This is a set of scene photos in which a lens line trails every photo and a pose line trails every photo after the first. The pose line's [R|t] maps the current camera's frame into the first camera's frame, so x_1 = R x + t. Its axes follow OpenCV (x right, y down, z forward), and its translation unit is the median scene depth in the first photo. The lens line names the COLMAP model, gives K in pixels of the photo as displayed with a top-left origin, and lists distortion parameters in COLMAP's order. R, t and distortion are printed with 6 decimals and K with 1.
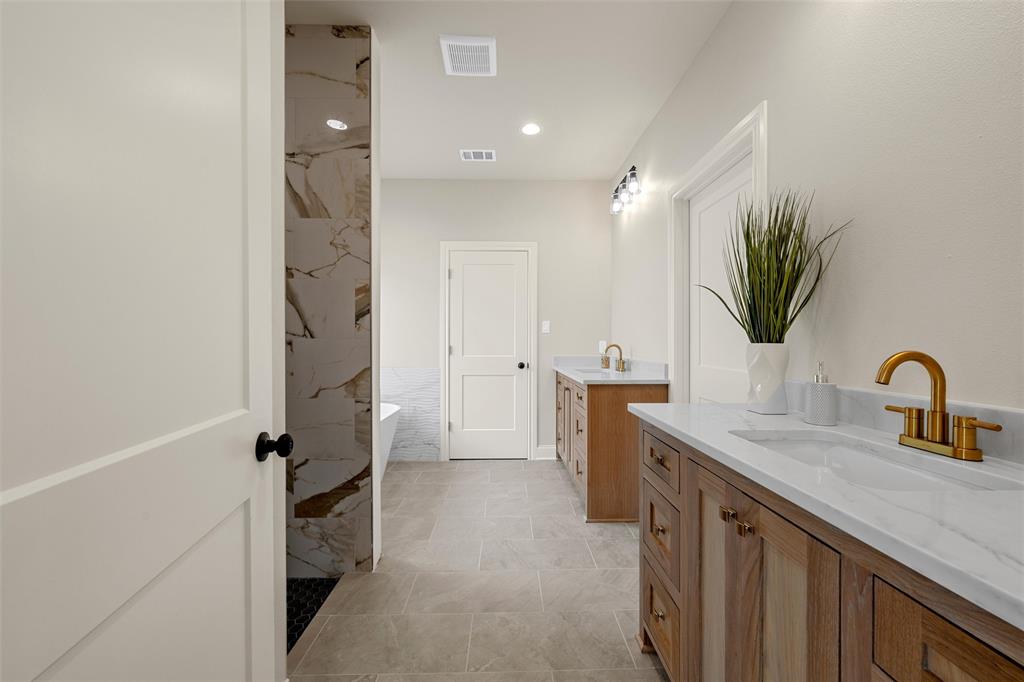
lens RADIAL K [[405.6, 0, 516.9], [0, 405.6, 343.1], [0, 0, 1]] dist [-0.001656, -0.000100]
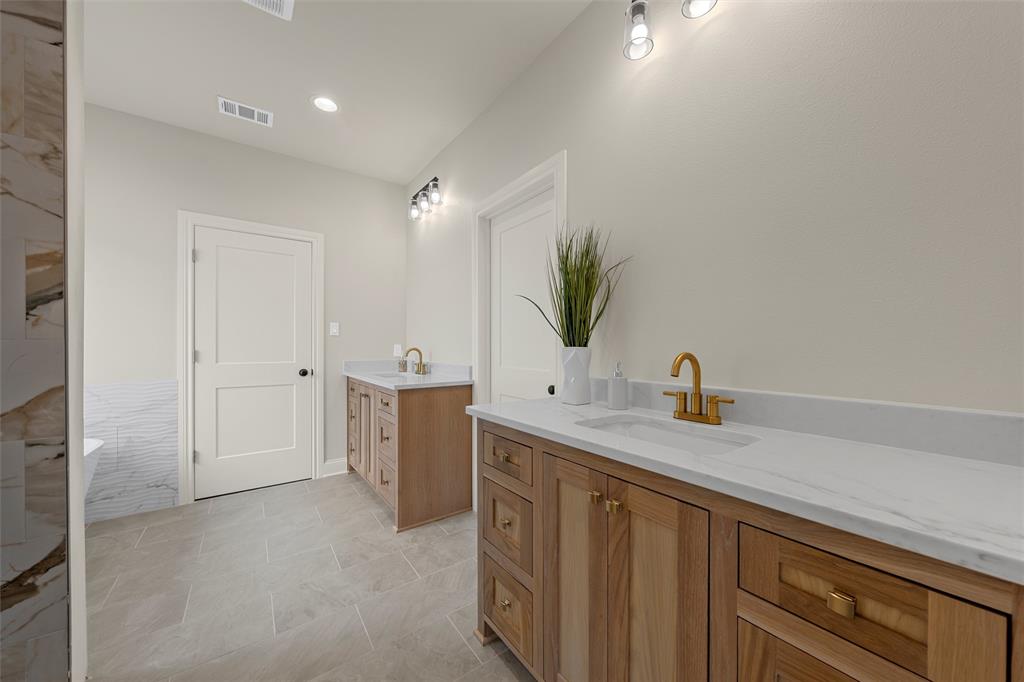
lens RADIAL K [[373.0, 0, 532.0], [0, 373.0, 347.0], [0, 0, 1]] dist [-0.003037, 0.000480]
pose [[0.810418, -0.000179, 0.585853, -0.116065], [-0.000150, 1.000000, 0.000512, -0.000155], [-0.585853, -0.000503, 0.810417, 0.123398]]
